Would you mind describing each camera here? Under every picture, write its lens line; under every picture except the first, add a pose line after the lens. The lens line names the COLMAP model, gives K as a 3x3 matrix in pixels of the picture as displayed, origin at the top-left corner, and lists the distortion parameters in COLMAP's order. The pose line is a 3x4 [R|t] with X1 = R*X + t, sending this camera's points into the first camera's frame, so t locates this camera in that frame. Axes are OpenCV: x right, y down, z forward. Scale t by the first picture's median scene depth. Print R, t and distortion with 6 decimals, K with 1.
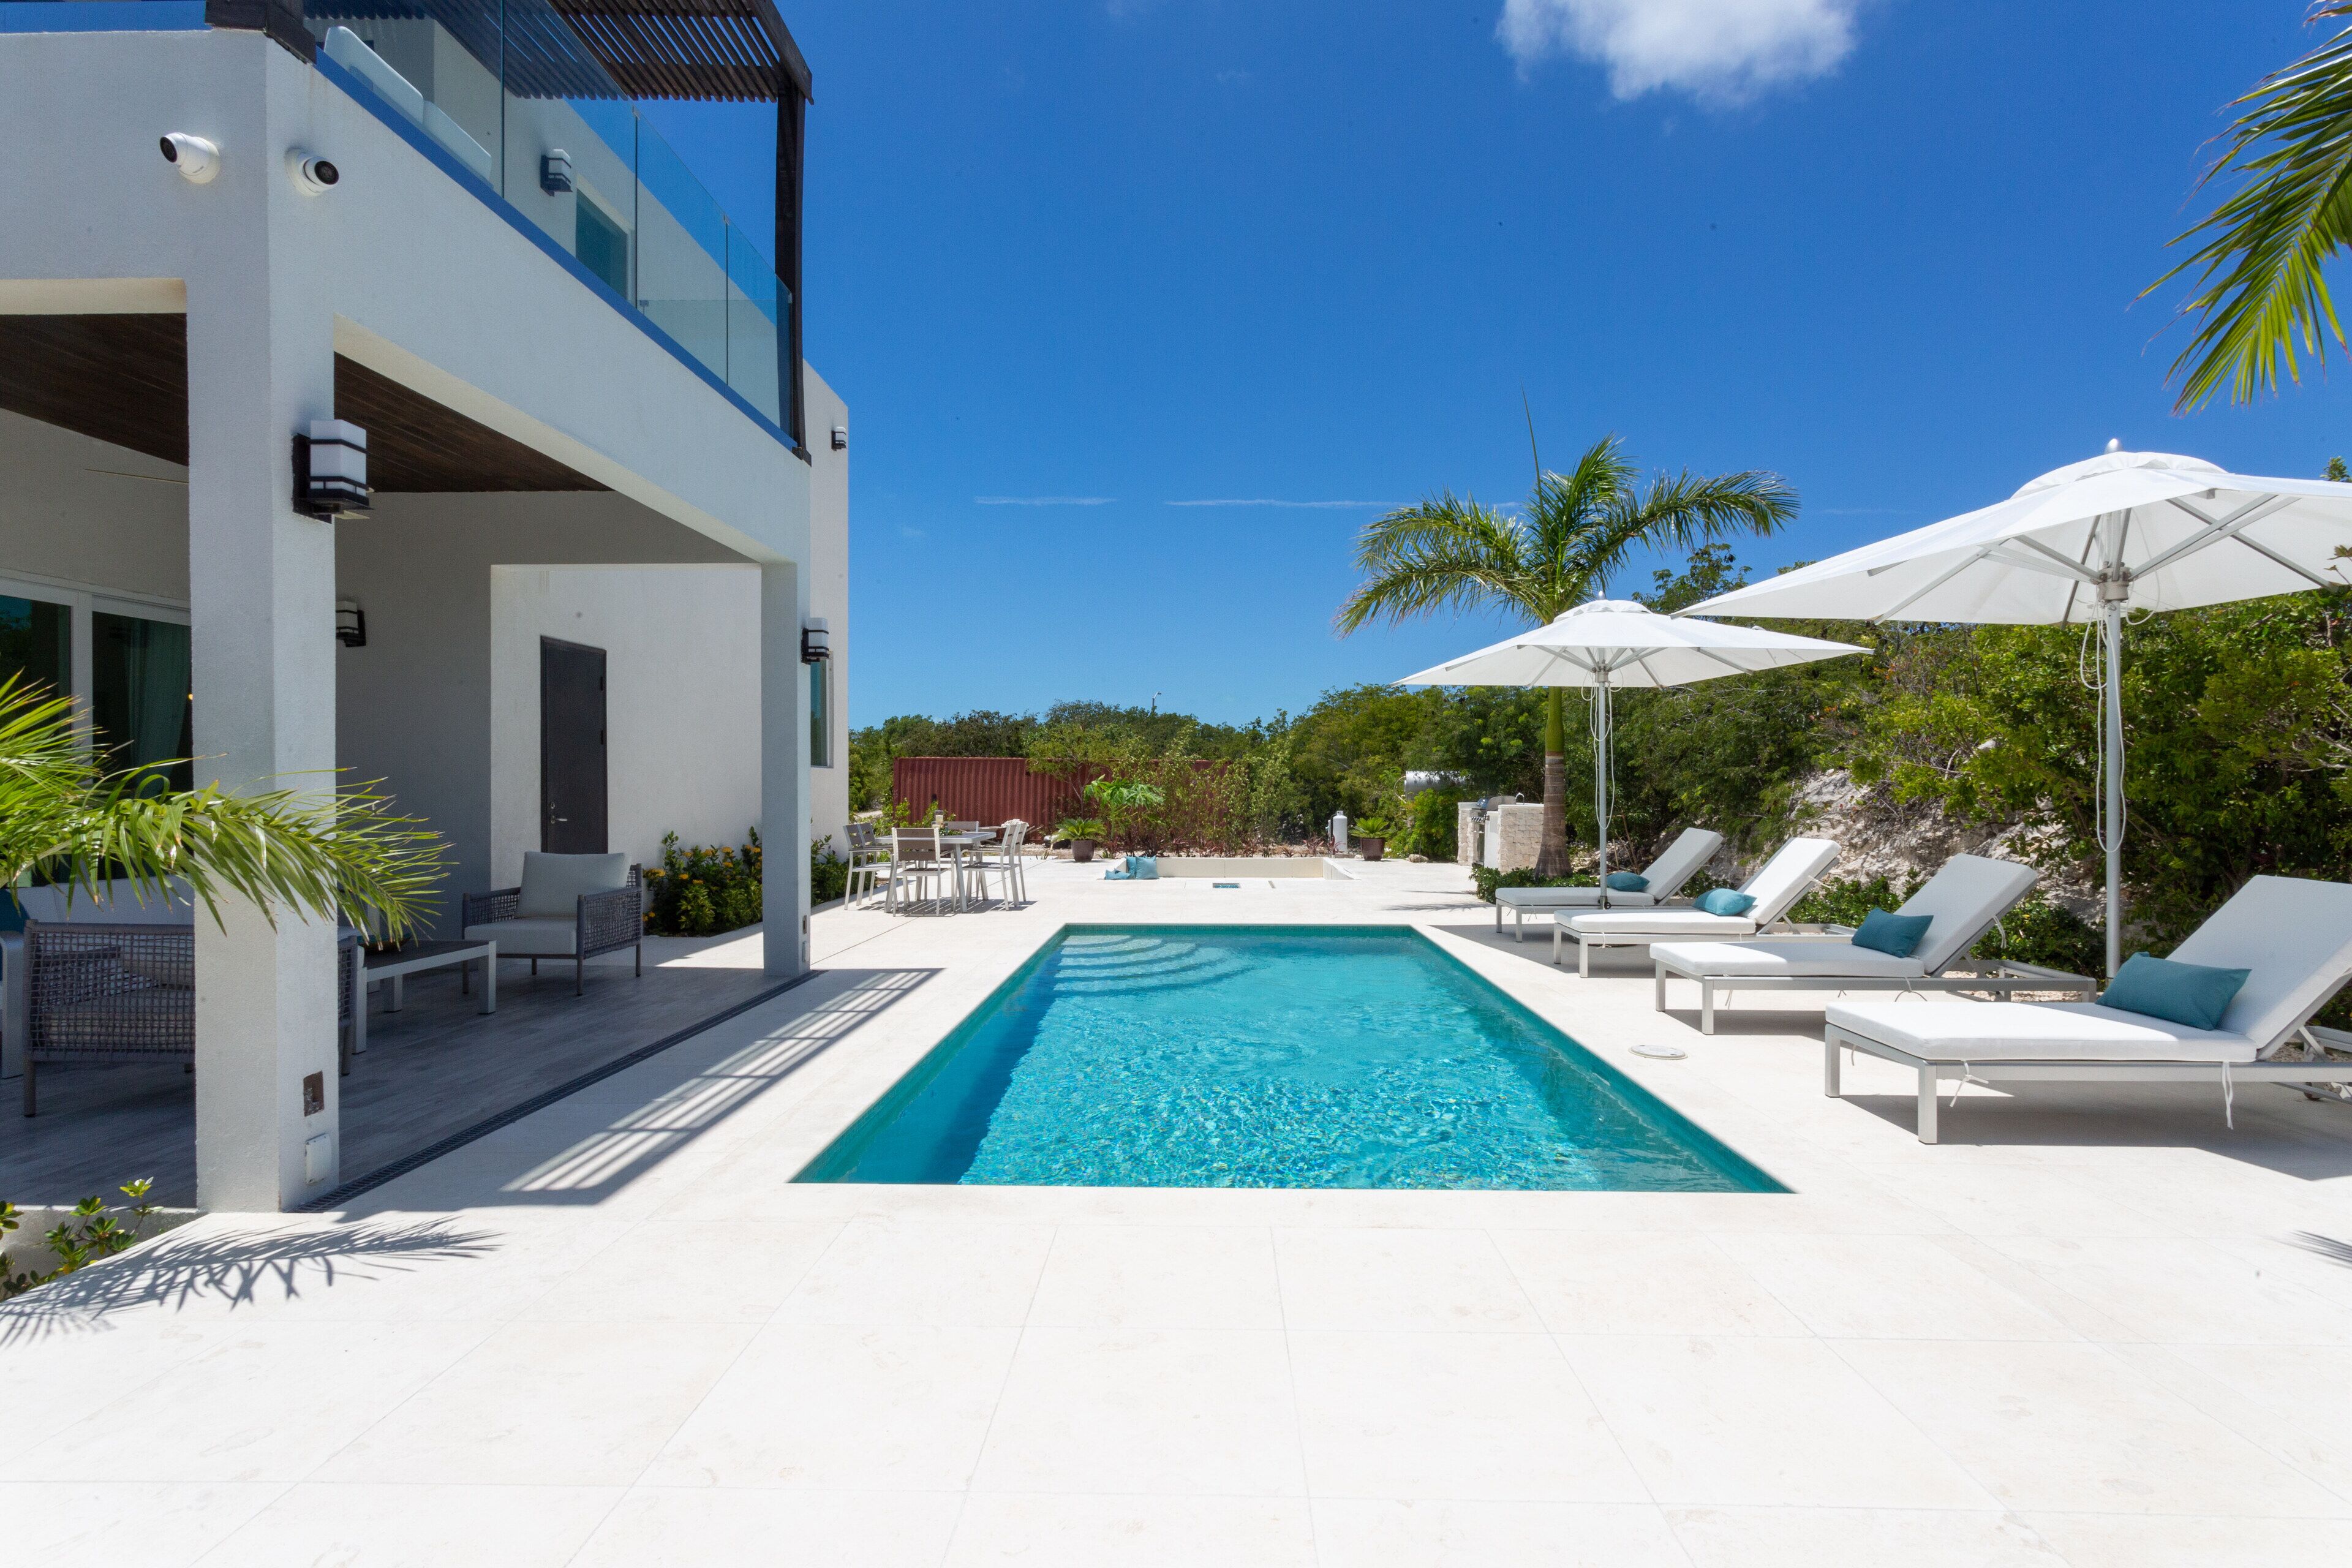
lens RADIAL K [[1219.7, 0, 1176.0], [0, 1219.7, 784.0], [0, 0, 1]] dist [-0.000153, 0.000013]
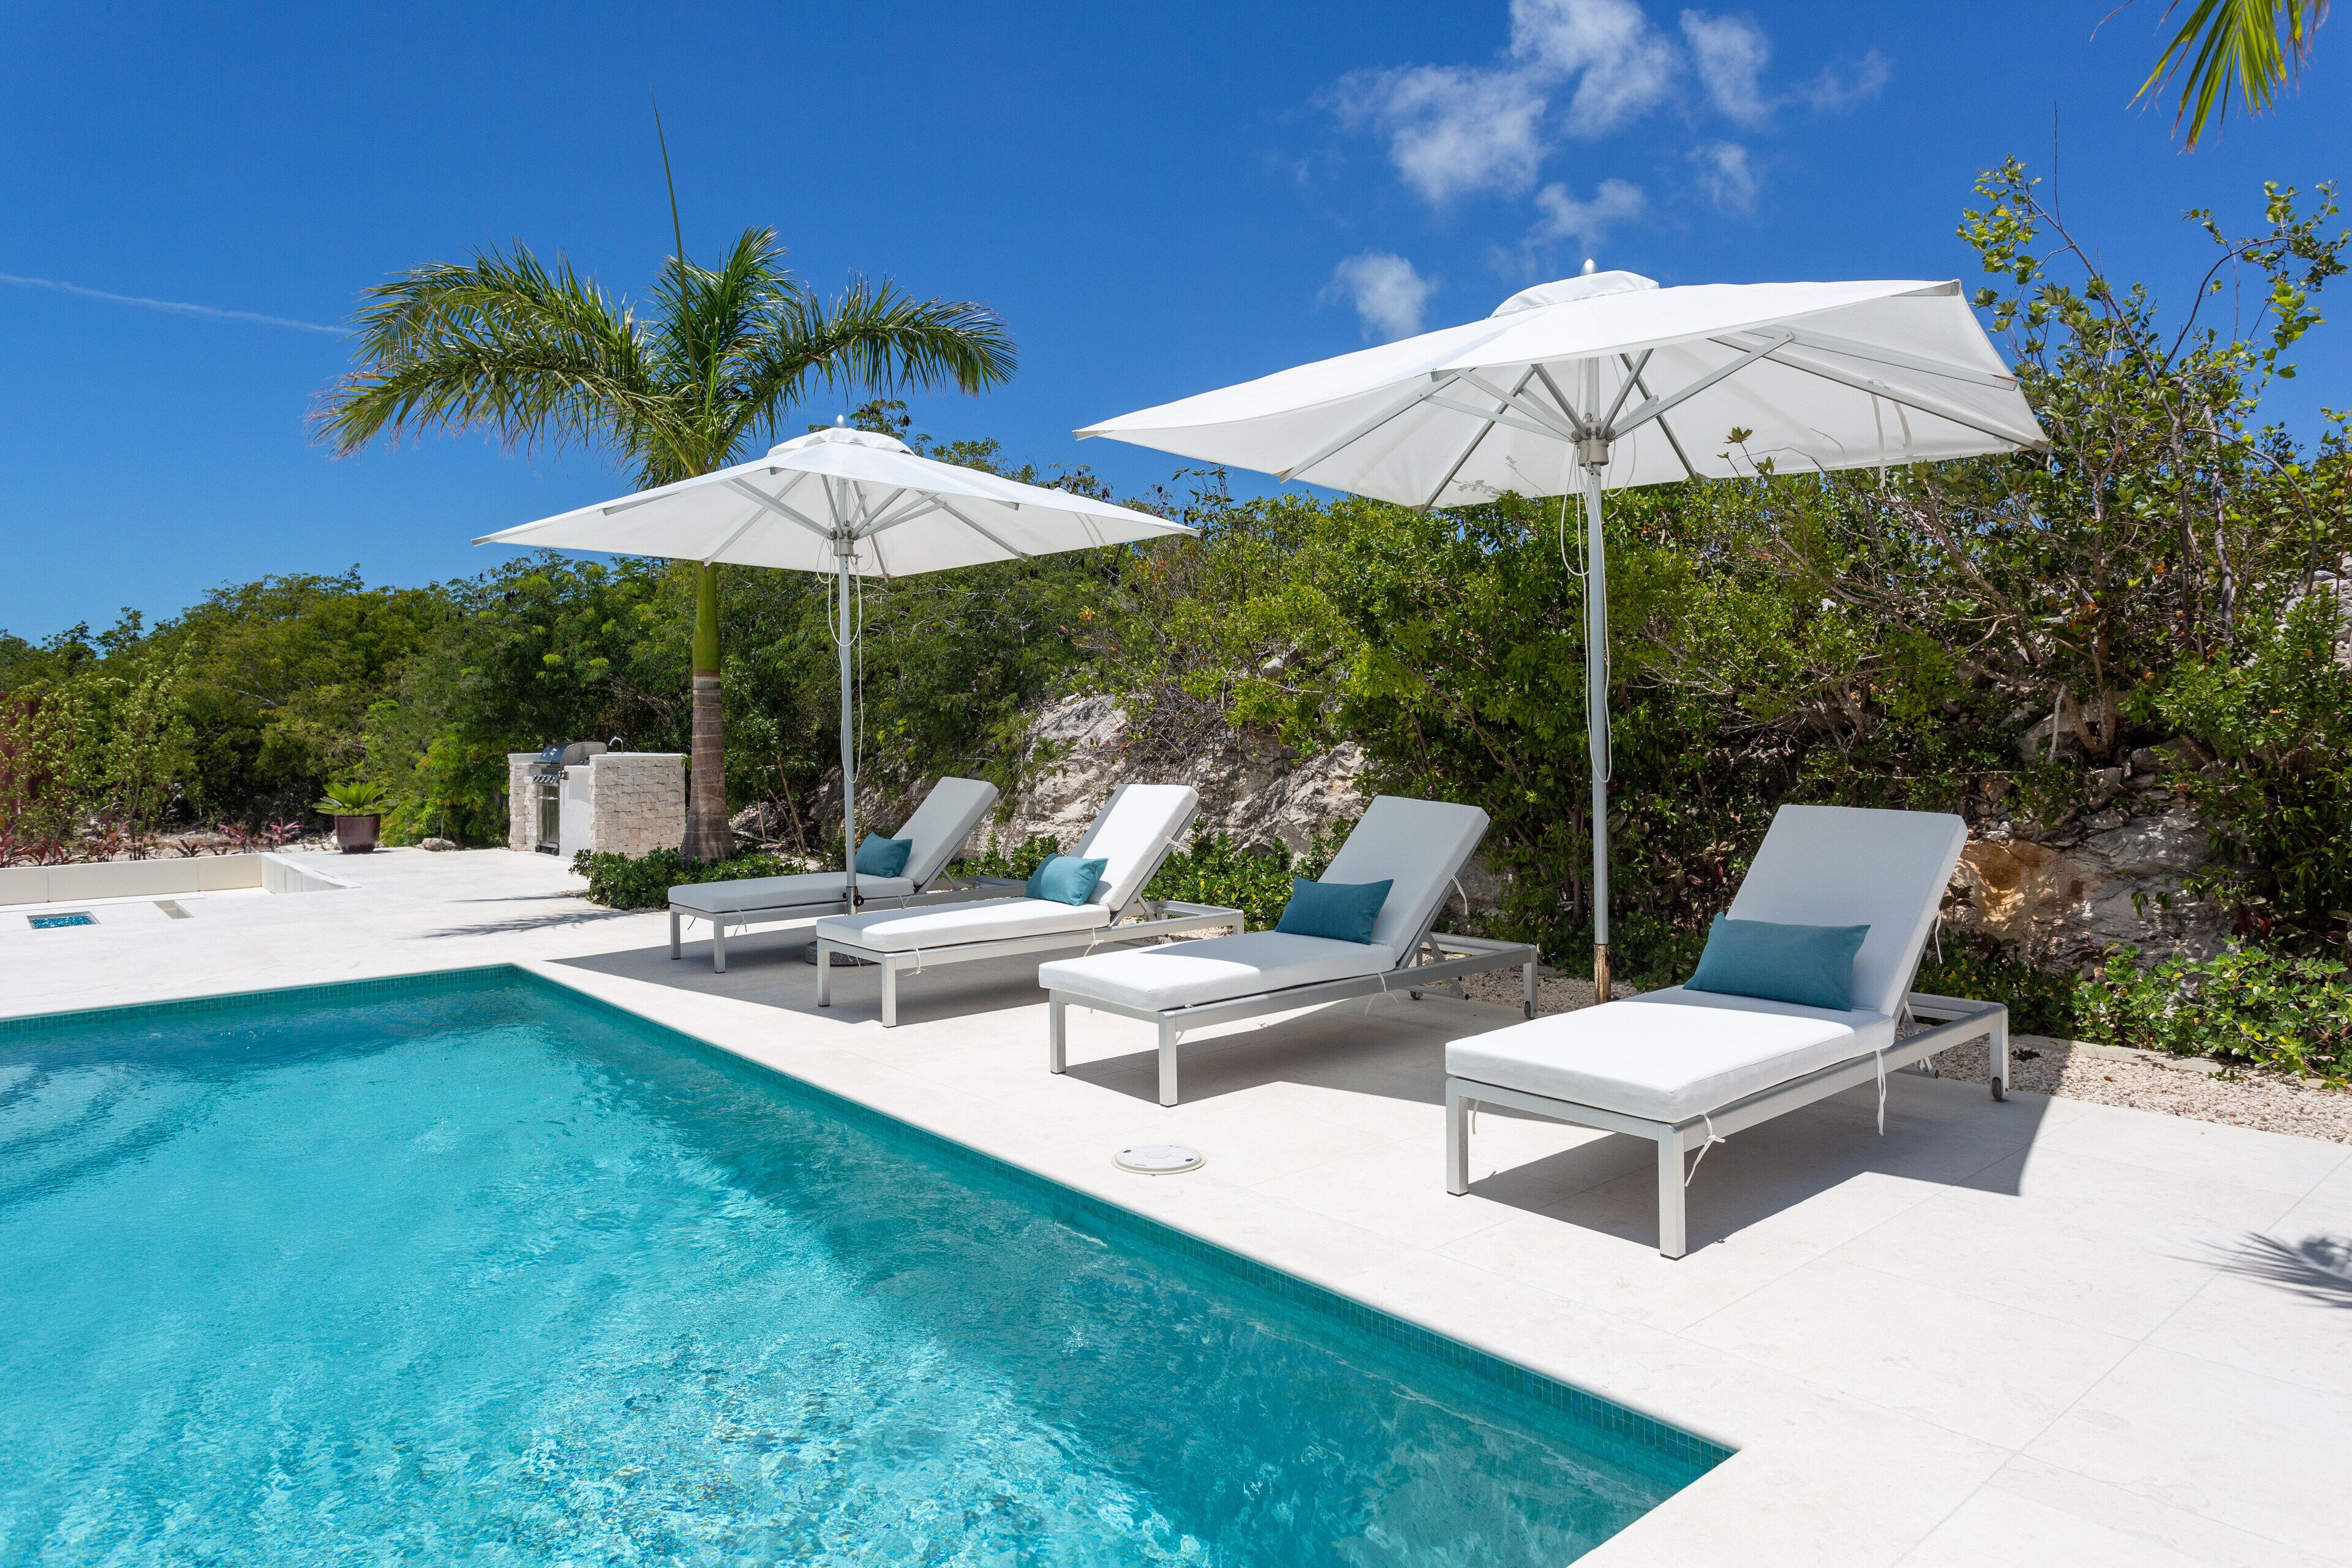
lens RADIAL K [[1455.1, 0, 1172.7], [0, 1455.1, 706.6], [0, 0, 1]] dist [0.000841, 0.001755]
pose [[0.739468, 0.000382, 0.673191, -0.033840], [0.013429, 0.999792, -0.015318, 0.008795], [-0.673057, 0.020367, 0.739310, 0.255079]]
